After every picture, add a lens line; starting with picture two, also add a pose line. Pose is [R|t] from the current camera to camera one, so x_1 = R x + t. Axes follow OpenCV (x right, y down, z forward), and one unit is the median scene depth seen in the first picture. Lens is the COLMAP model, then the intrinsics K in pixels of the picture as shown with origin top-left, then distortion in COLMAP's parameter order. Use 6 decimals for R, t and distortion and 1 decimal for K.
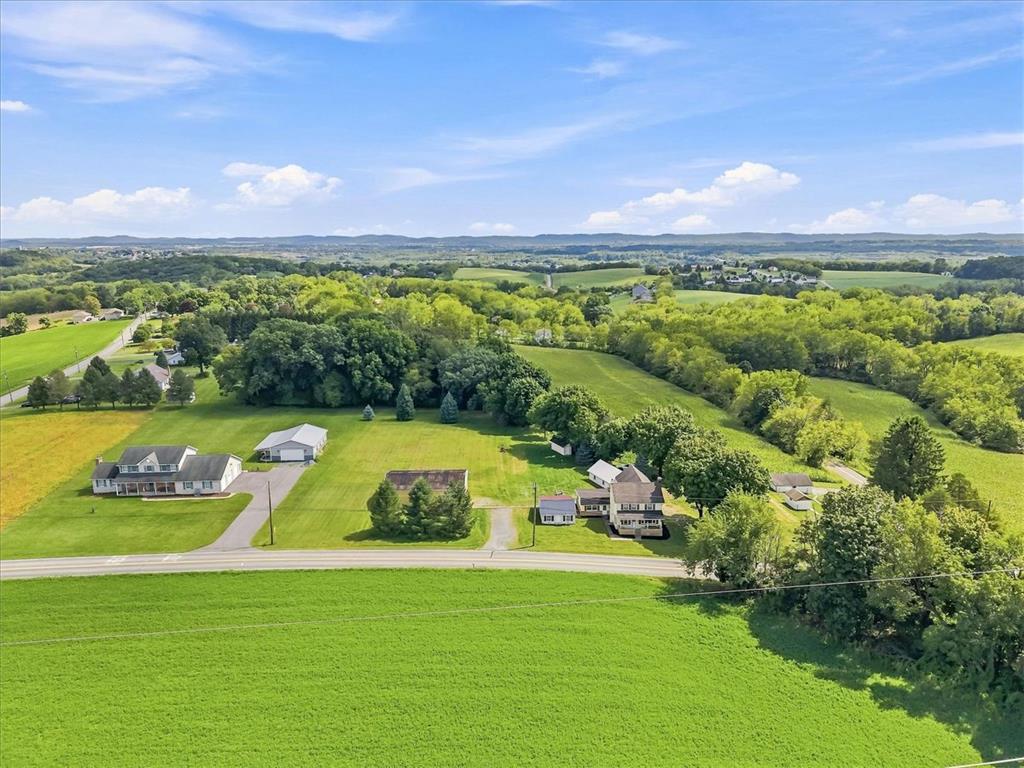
lens RADIAL K [[709.1, 0, 512.0], [0, 709.1, 384.0], [0, 0, 1]] dist [0.004404, 0.000017]
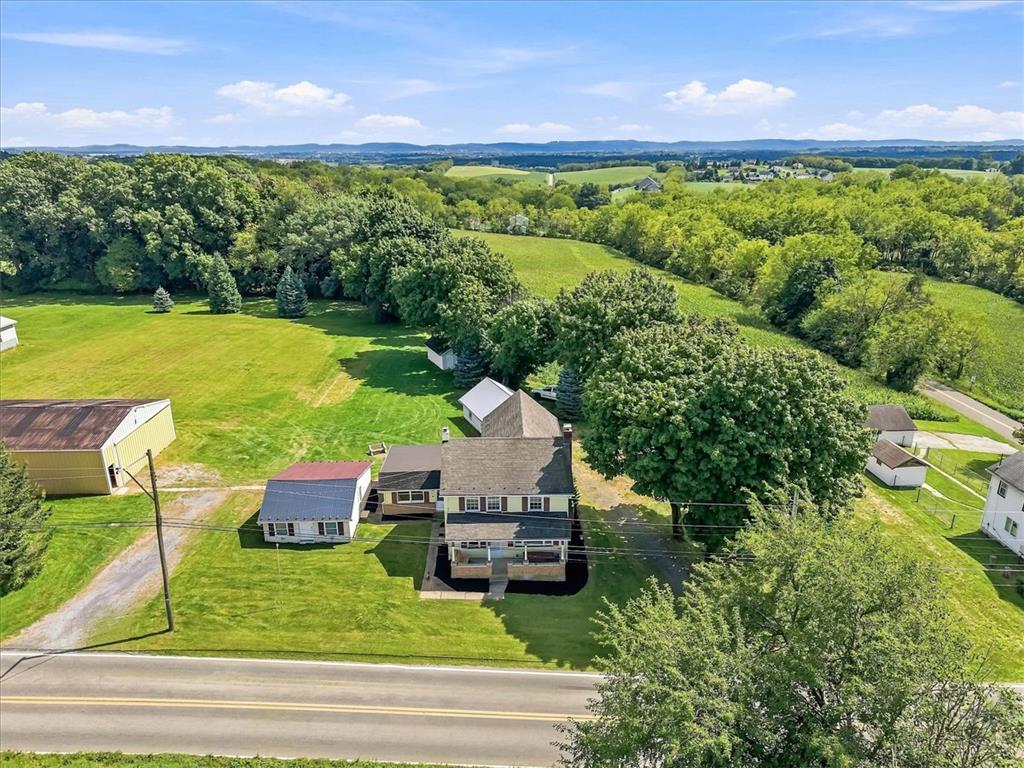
lens RADIAL K [[709.1, 0, 512.0], [0, 709.1, 384.0], [0, 0, 1]] dist [0.004404, 0.000017]
pose [[0.999870, 0.002464, -0.015915, 0.112808], [-0.000552, 0.992892, 0.119014, 0.039525], [0.016095, -0.118990, 0.992765, 0.382373]]
